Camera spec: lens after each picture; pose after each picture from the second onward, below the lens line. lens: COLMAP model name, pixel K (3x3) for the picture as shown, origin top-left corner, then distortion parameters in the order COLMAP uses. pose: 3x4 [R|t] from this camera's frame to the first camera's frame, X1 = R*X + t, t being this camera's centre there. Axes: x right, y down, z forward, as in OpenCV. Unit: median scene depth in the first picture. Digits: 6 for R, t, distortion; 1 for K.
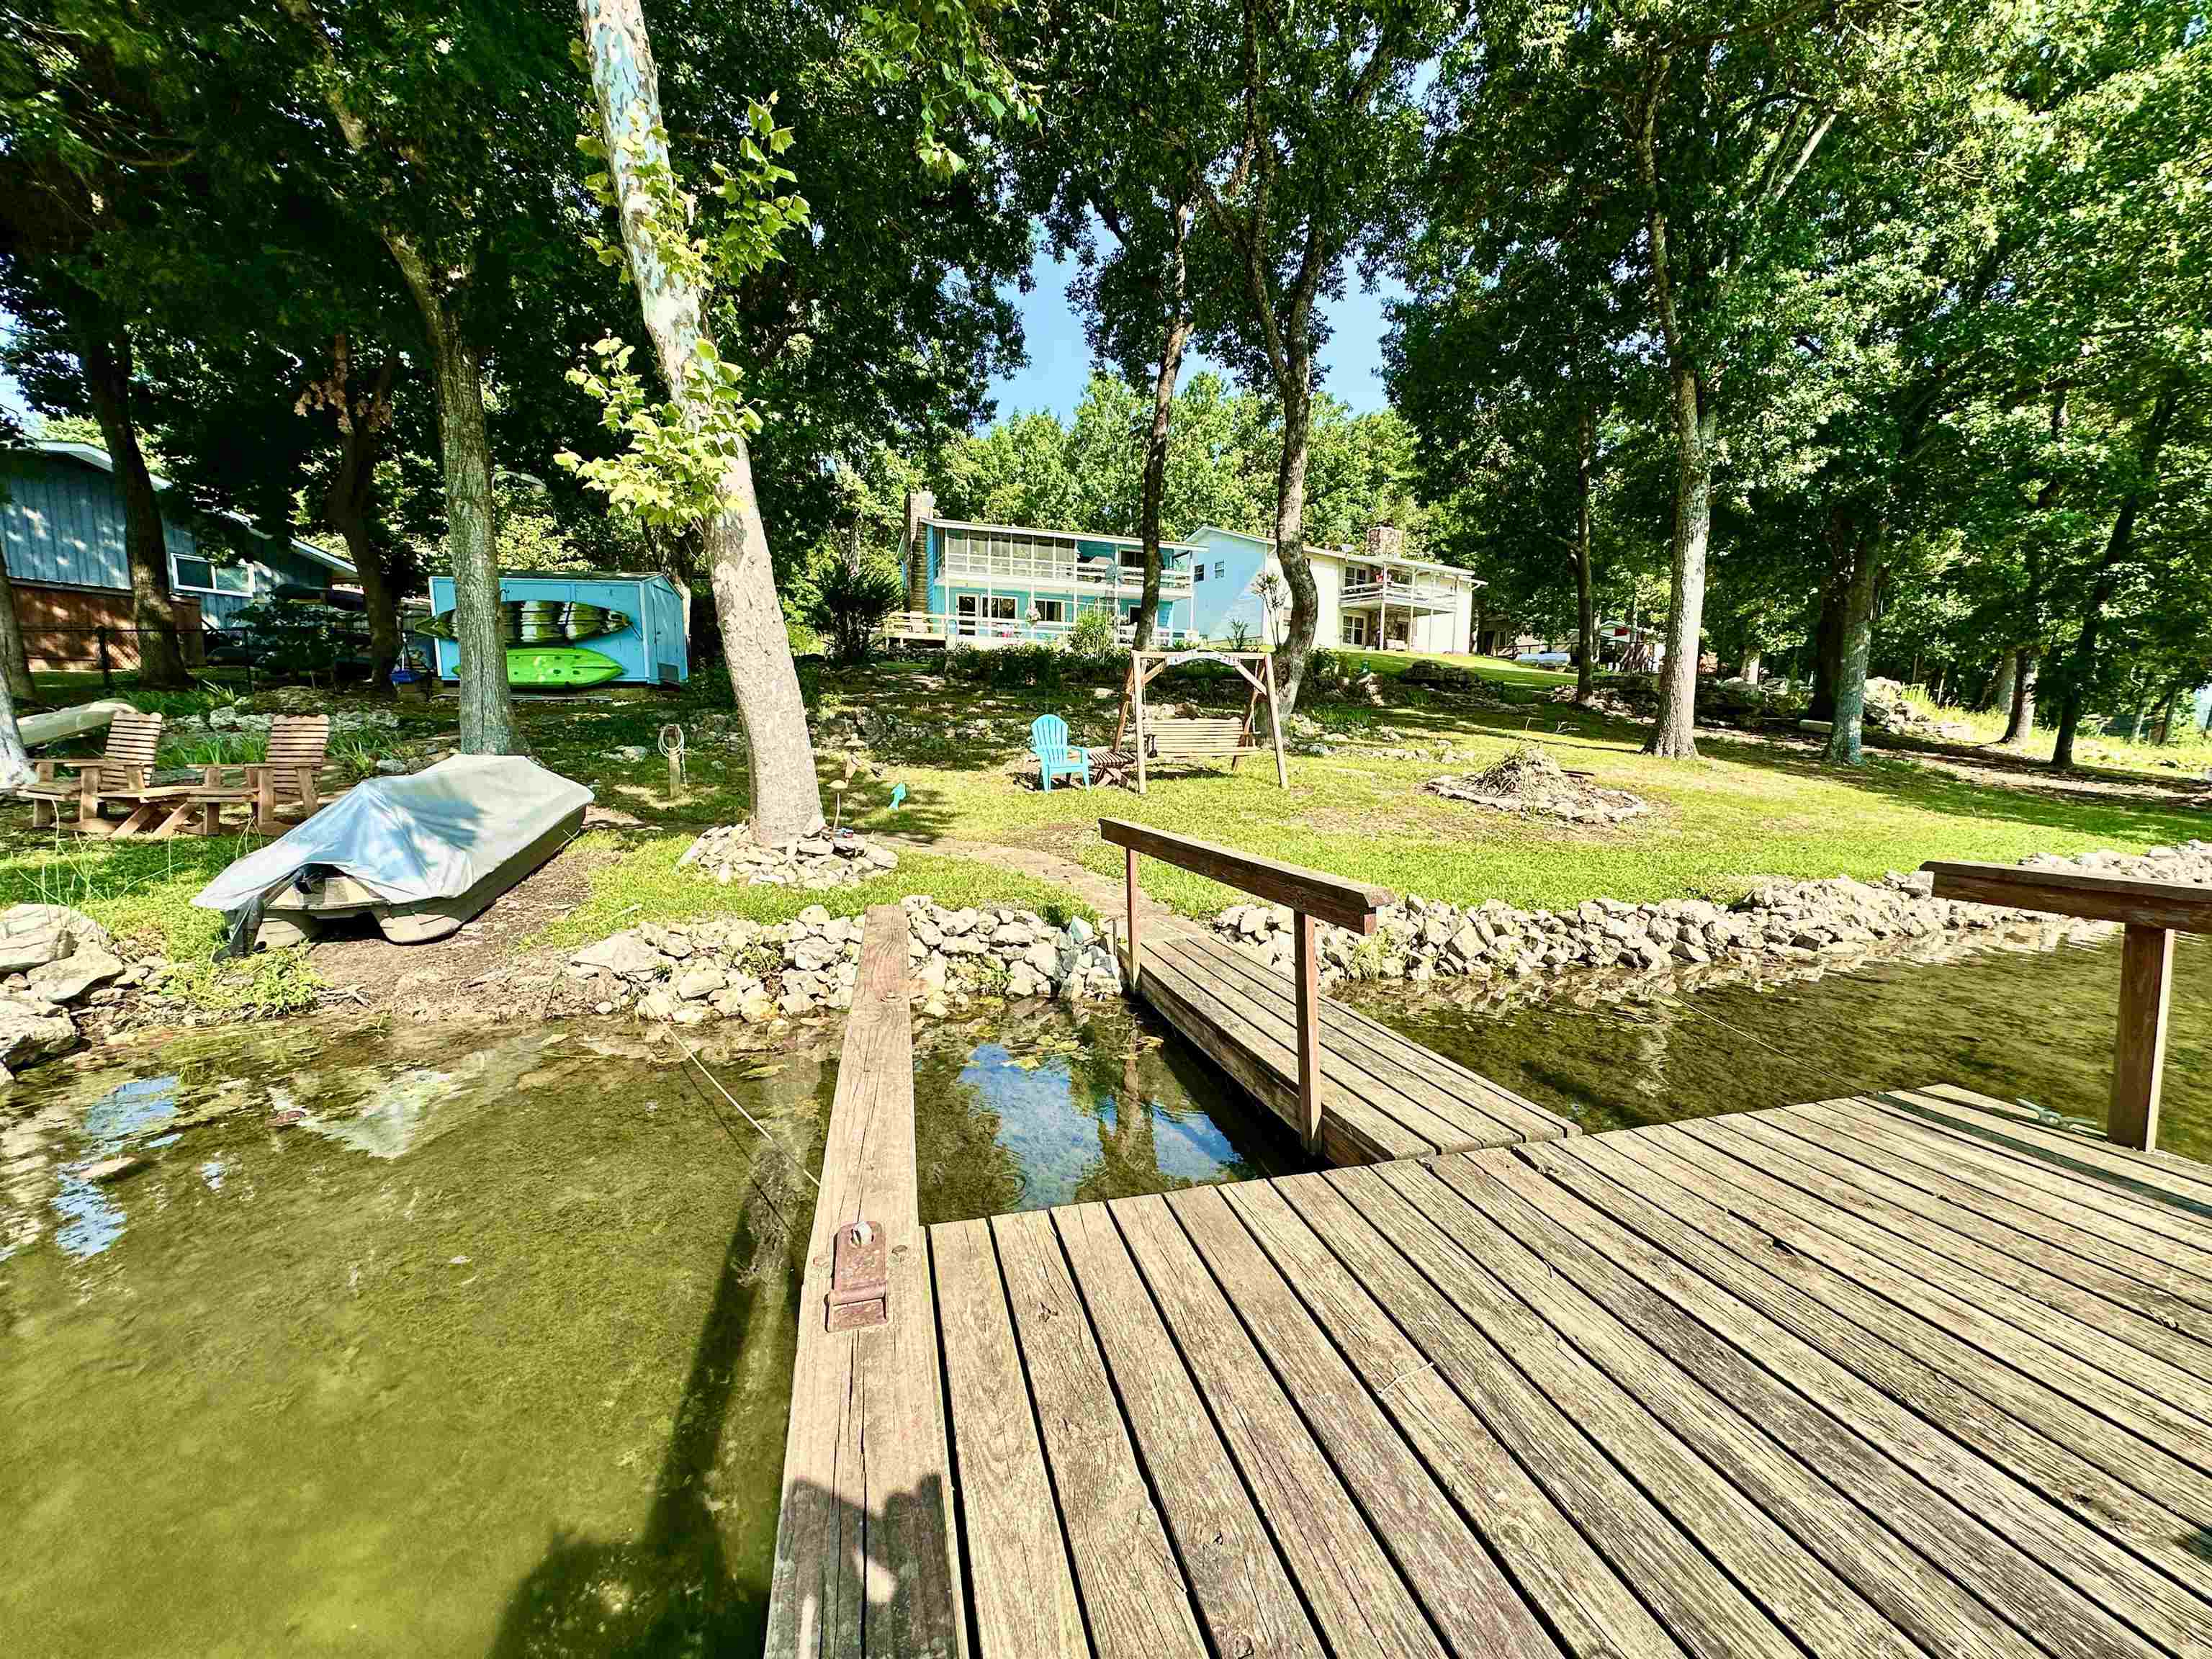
lens RADIAL K [[868.6, 0, 1105.0], [0, 868.6, 826.0], [0, 0, 1]] dist [-0.017258, 0.001178]
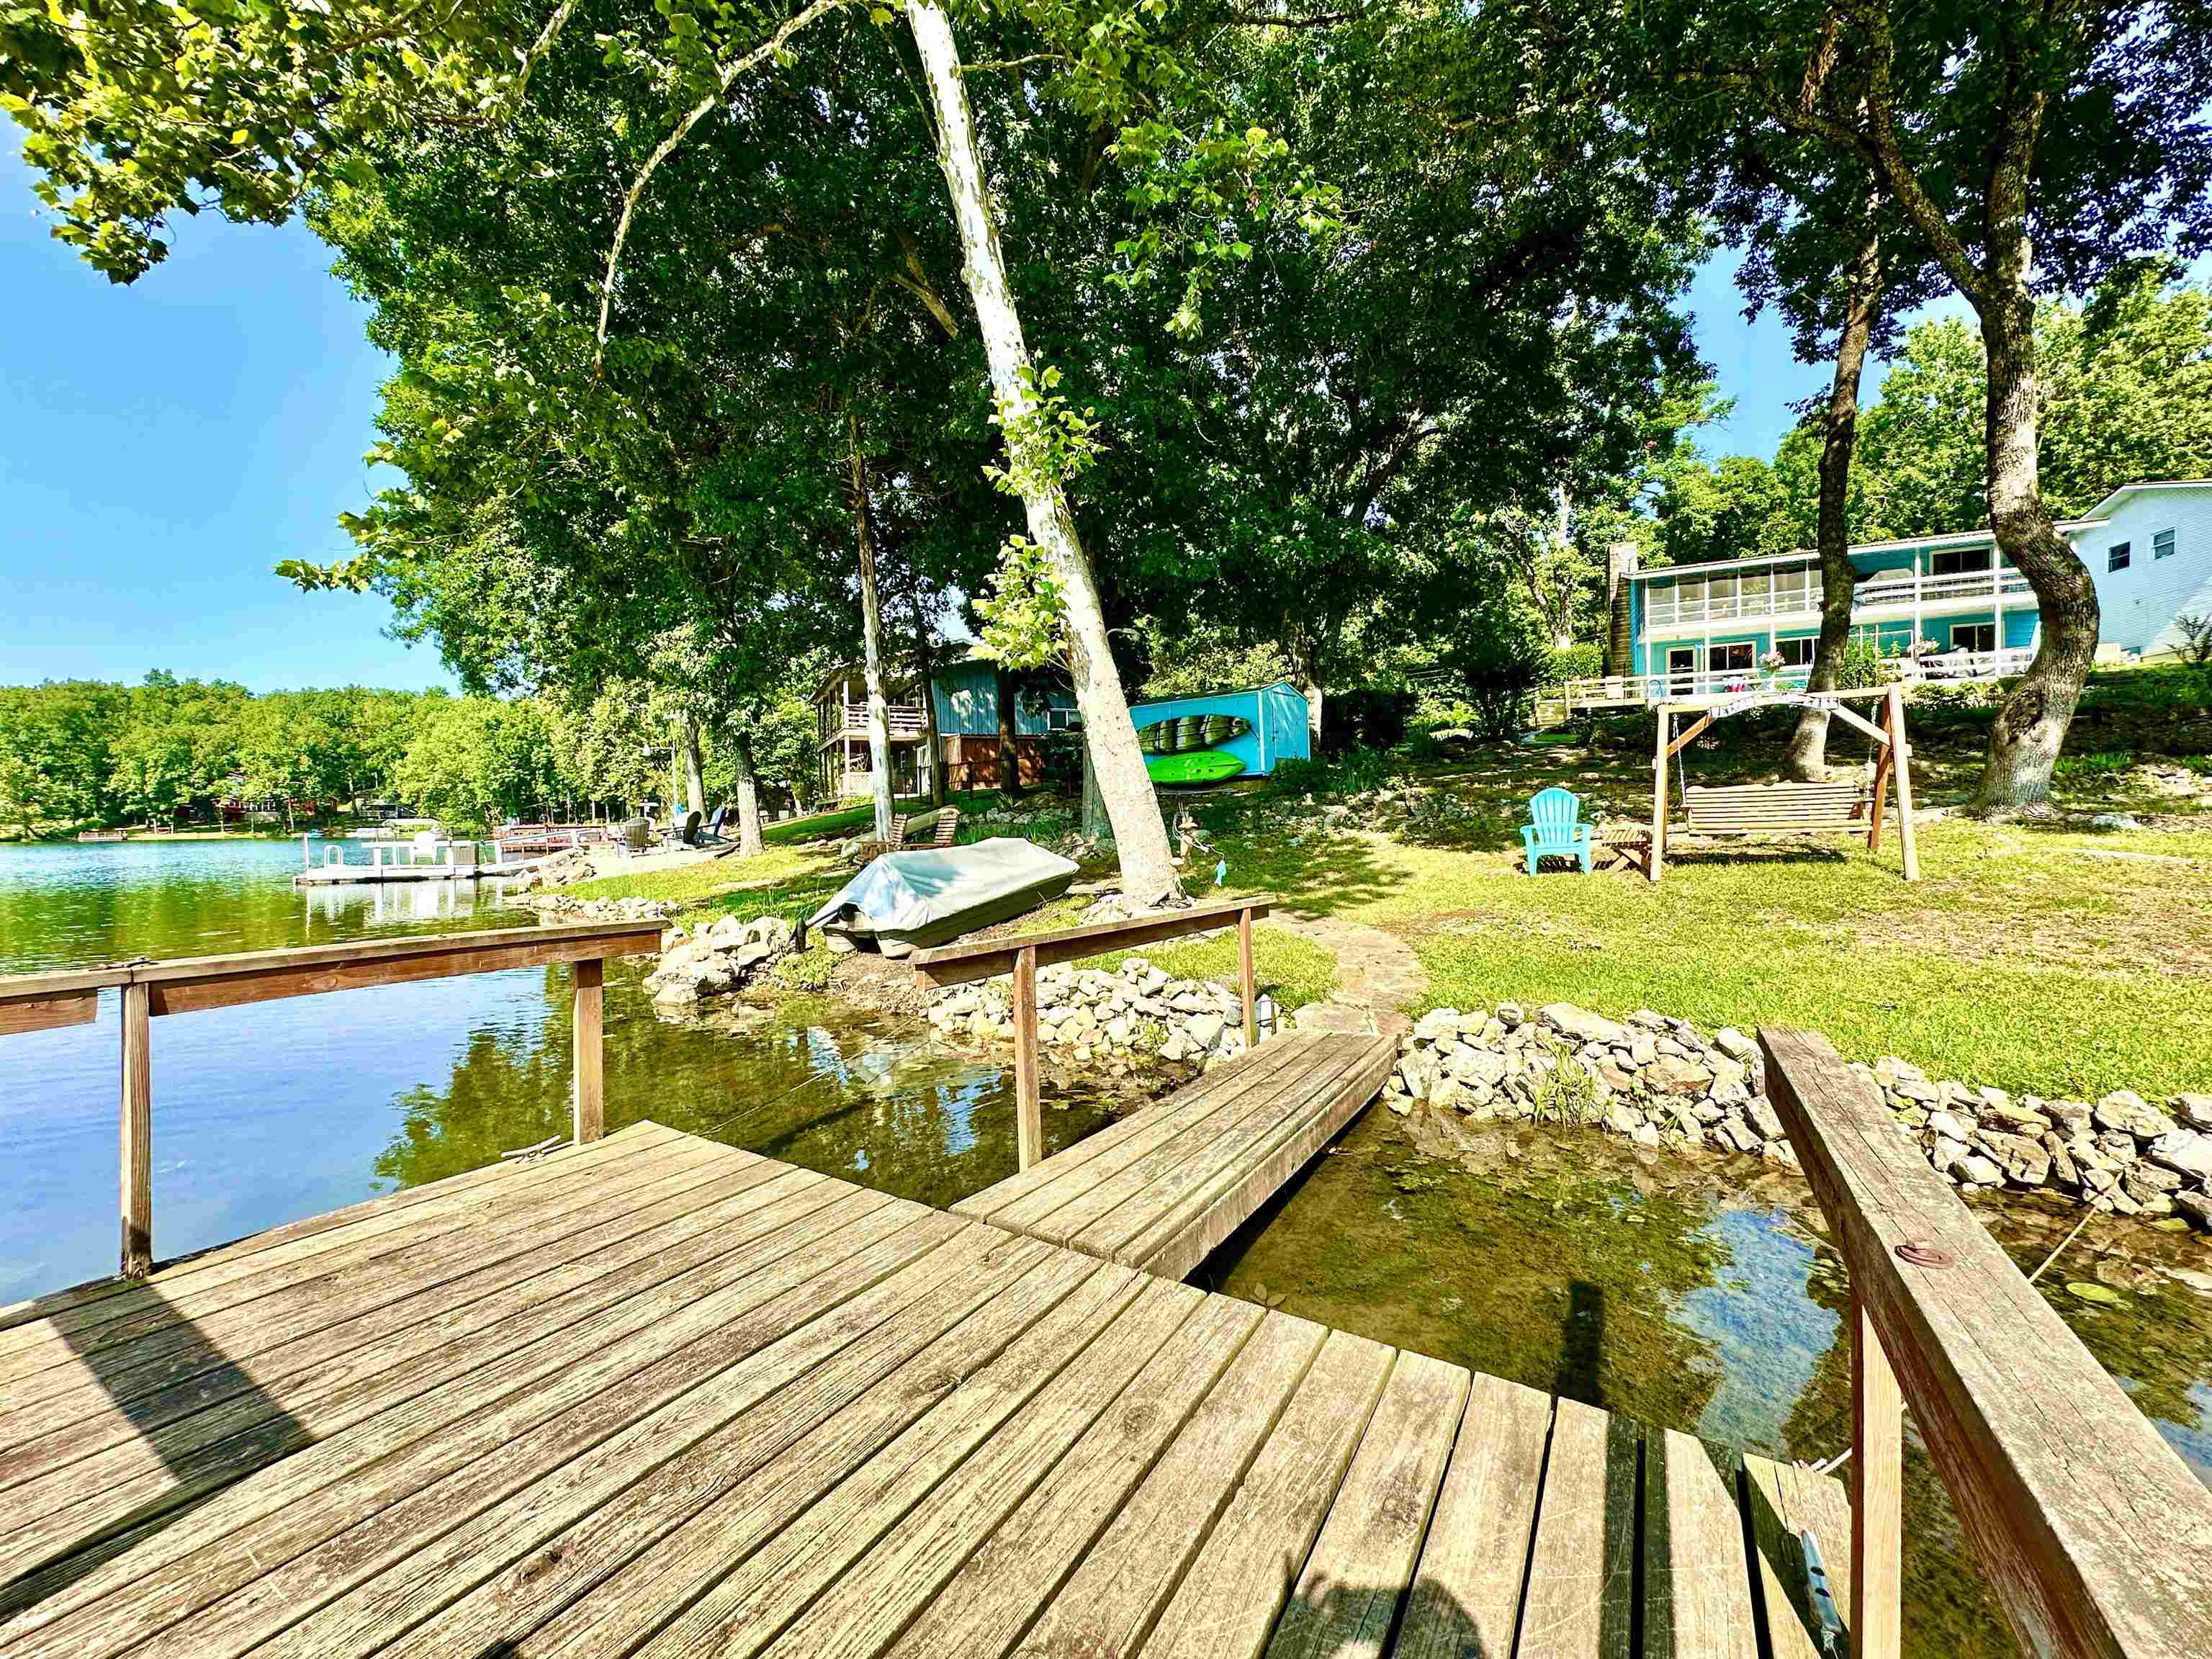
lens RADIAL K [[868.6, 0, 1111.2], [0, 868.6, 834.2], [0, 0, 1]] dist [-0.017258, 0.001178]
pose [[0.687826, -0.010498, -0.725800, 0.186222], [-0.051076, 0.996717, -0.062820, -0.002948], [0.724077, 0.080281, 0.685031, 0.056321]]
